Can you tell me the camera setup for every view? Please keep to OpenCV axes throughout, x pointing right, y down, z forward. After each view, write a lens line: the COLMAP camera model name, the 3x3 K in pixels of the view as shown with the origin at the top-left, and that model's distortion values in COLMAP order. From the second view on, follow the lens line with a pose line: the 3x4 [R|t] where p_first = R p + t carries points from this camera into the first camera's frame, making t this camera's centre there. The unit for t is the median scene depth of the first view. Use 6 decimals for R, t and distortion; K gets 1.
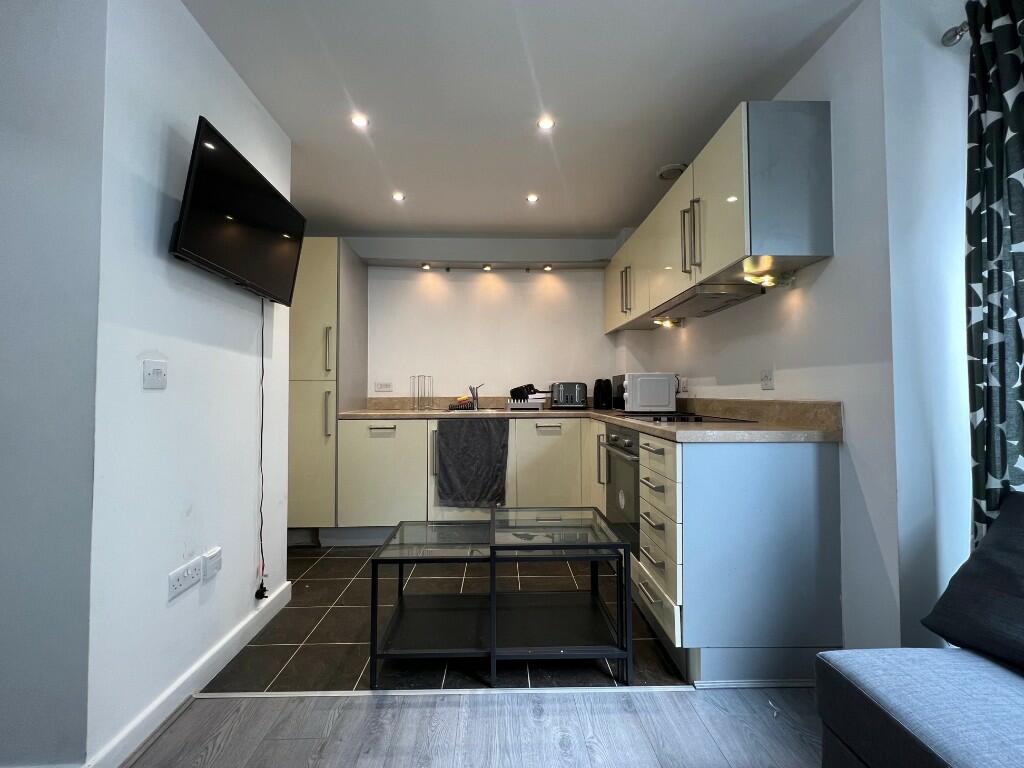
lens RADIAL K [[404.7, 0, 518.4], [0, 404.7, 381.0], [0, 0, 1]] dist [0.001801, -0.000101]
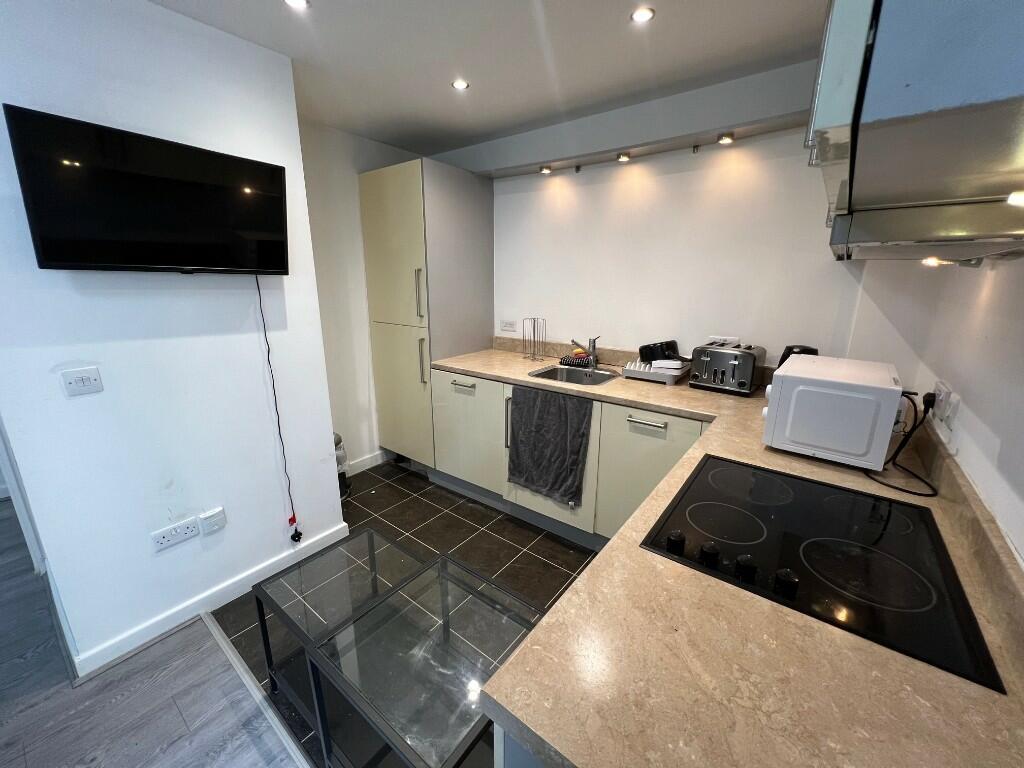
lens RADIAL K [[404.7, 0, 512.2], [0, 404.7, 383.1], [0, 0, 1]] dist [0.001801, -0.000101]
pose [[0.777172, 0.166191, -0.606947, 0.297191], [0.004999, 0.962836, 0.270041, -0.130819], [0.629268, -0.212903, 0.747458, 0.390000]]
